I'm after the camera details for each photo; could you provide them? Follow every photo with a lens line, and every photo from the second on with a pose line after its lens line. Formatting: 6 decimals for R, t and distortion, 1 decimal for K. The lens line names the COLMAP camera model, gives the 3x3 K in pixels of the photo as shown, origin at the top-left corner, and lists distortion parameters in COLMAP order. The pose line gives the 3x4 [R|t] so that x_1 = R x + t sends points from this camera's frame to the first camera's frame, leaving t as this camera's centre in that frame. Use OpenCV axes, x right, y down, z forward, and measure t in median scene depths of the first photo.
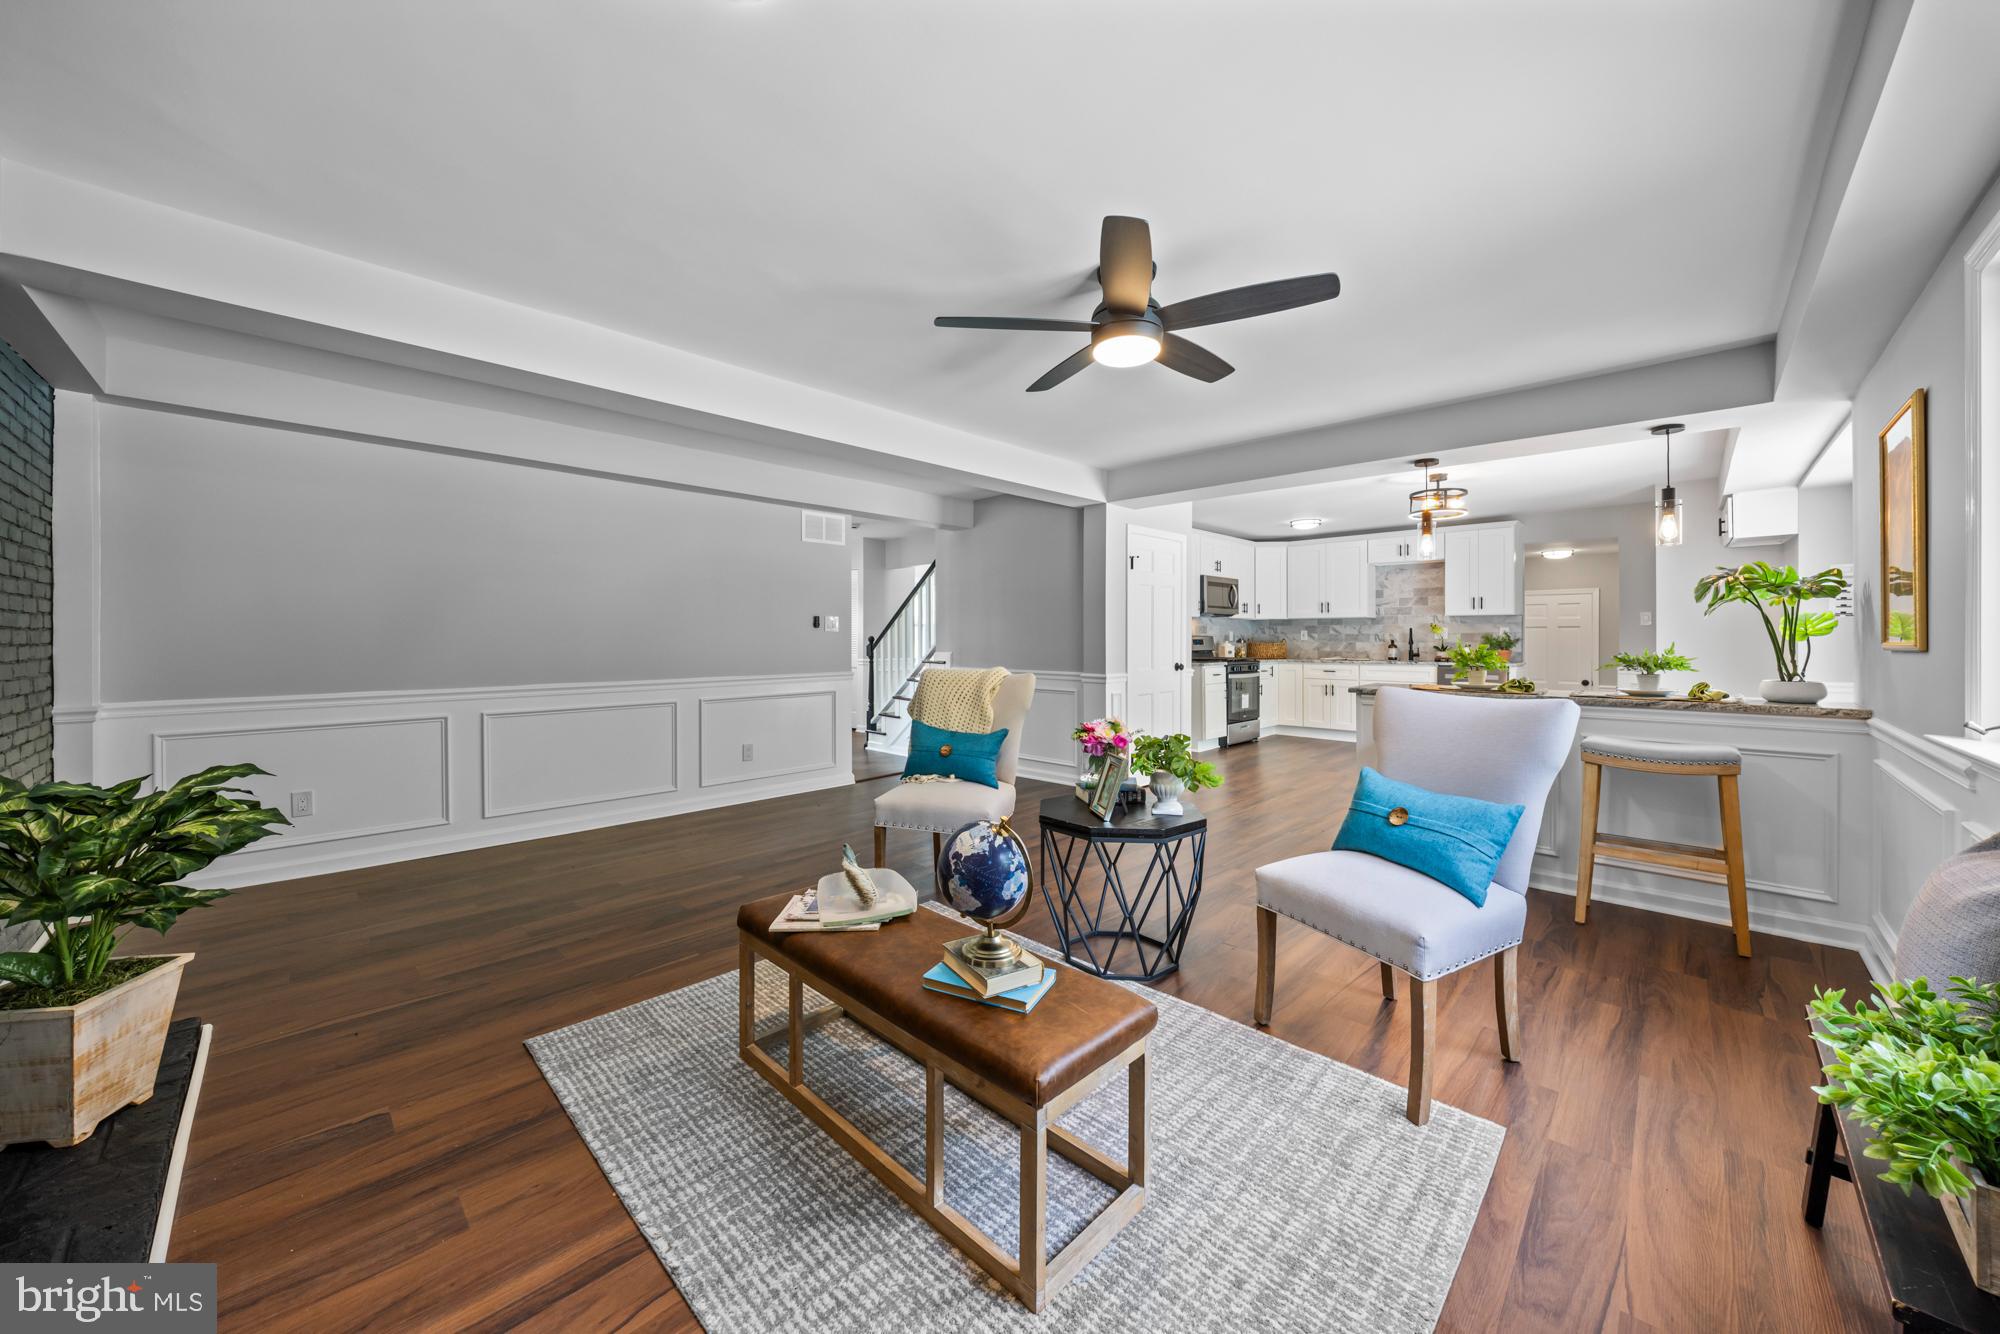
lens RADIAL K [[709.0, 0, 985.3], [0, 709.0, 650.5], [0, 0, 1]] dist [-0.009352, 0.000158]
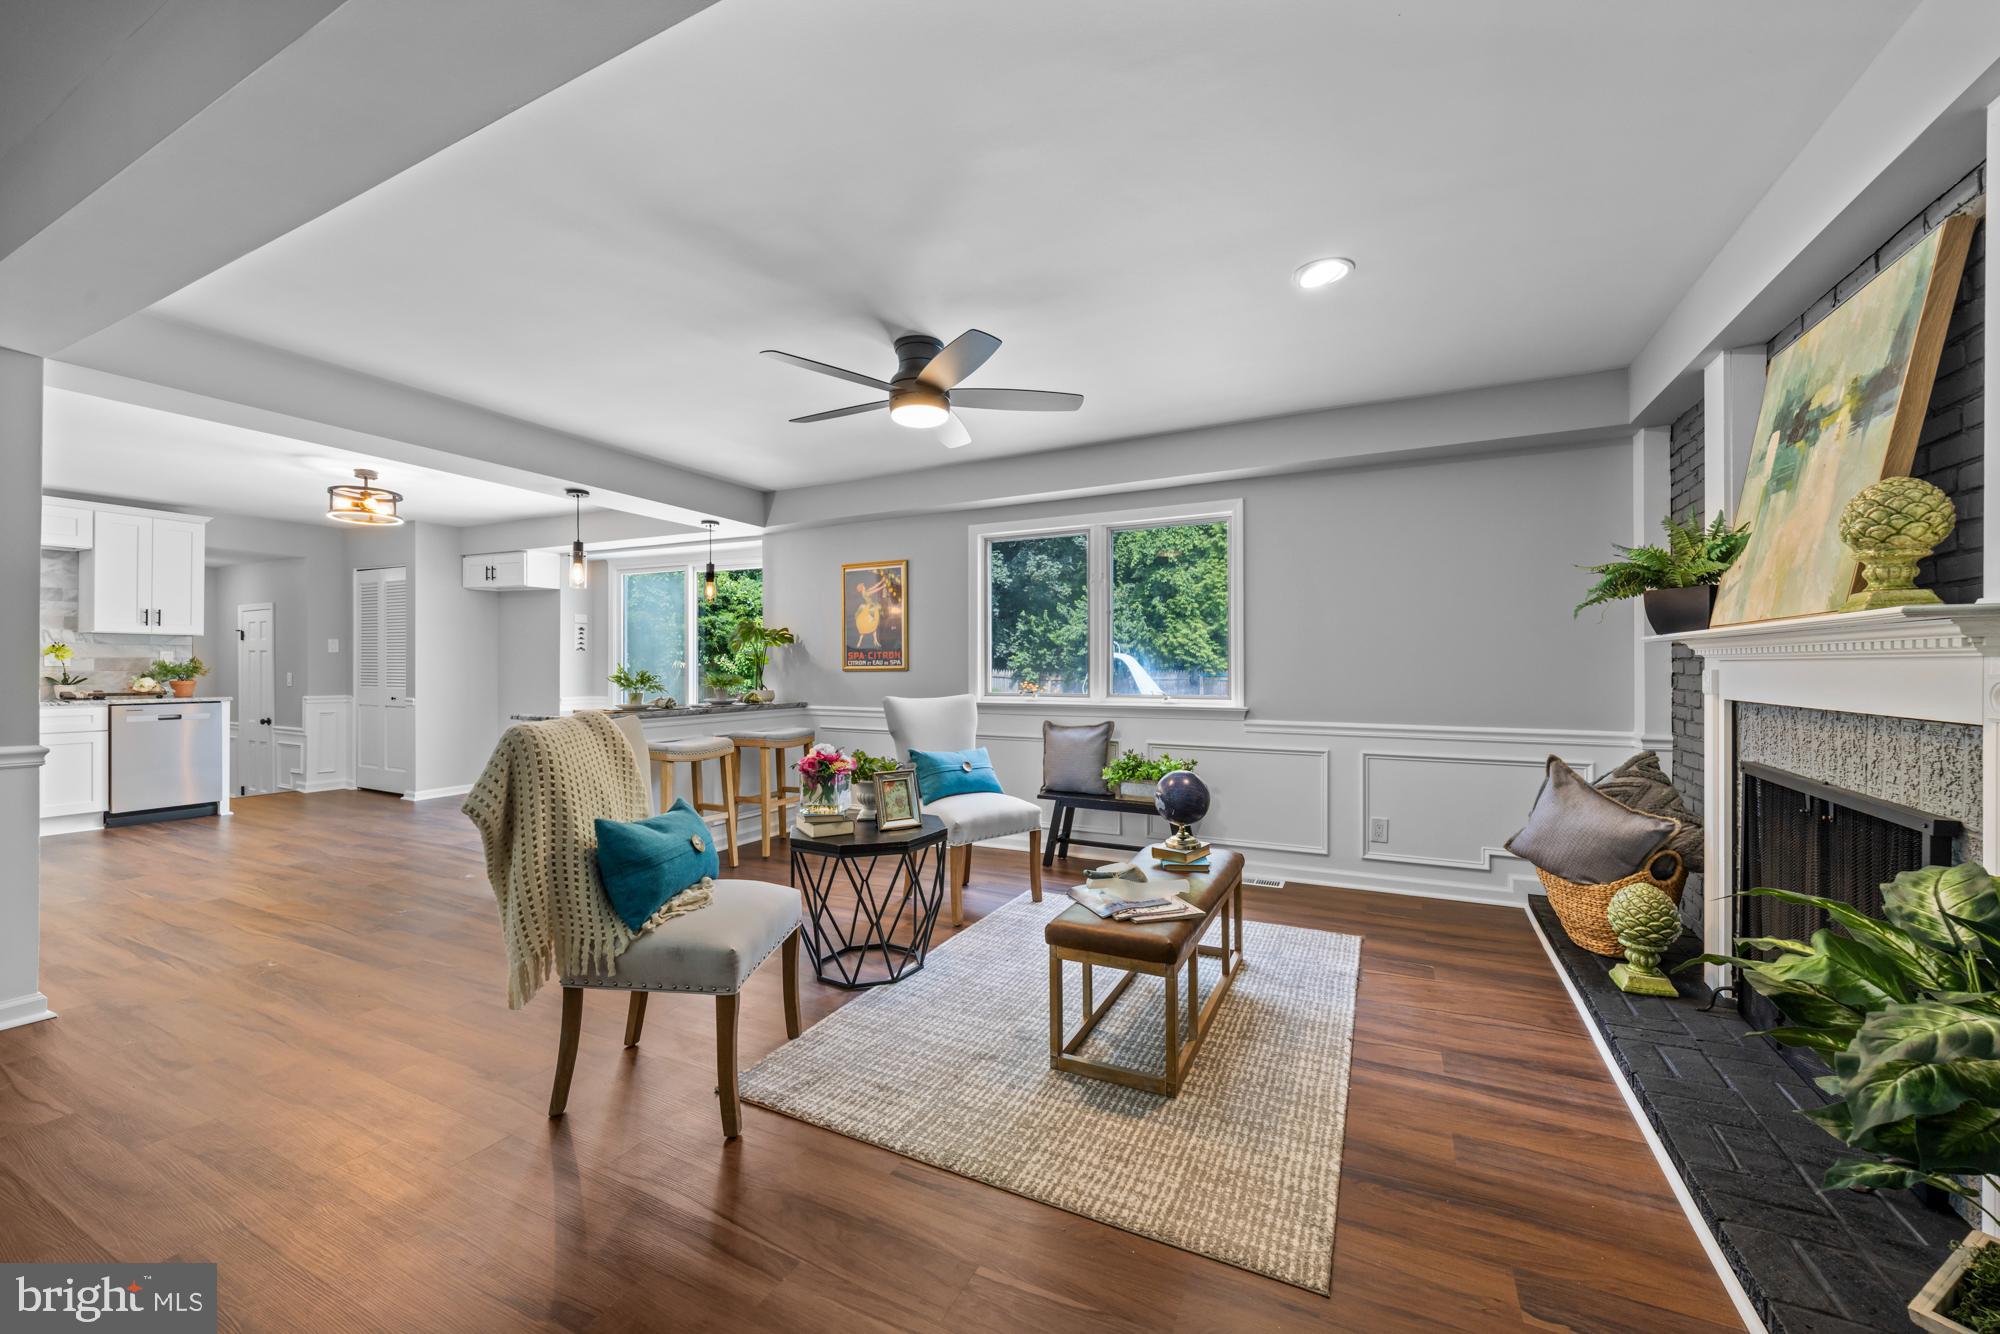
lens RADIAL K [[780.4, 0, 988.3], [0, 780.4, 667.1], [0, 0, 1]] dist [-0.001749, -0.000978]
pose [[-0.303524, 0.002476, 0.952821, -0.328386], [0.015181, 0.999882, 0.002238, -0.003744], [-0.952703, 0.015144, -0.303526, 0.398766]]
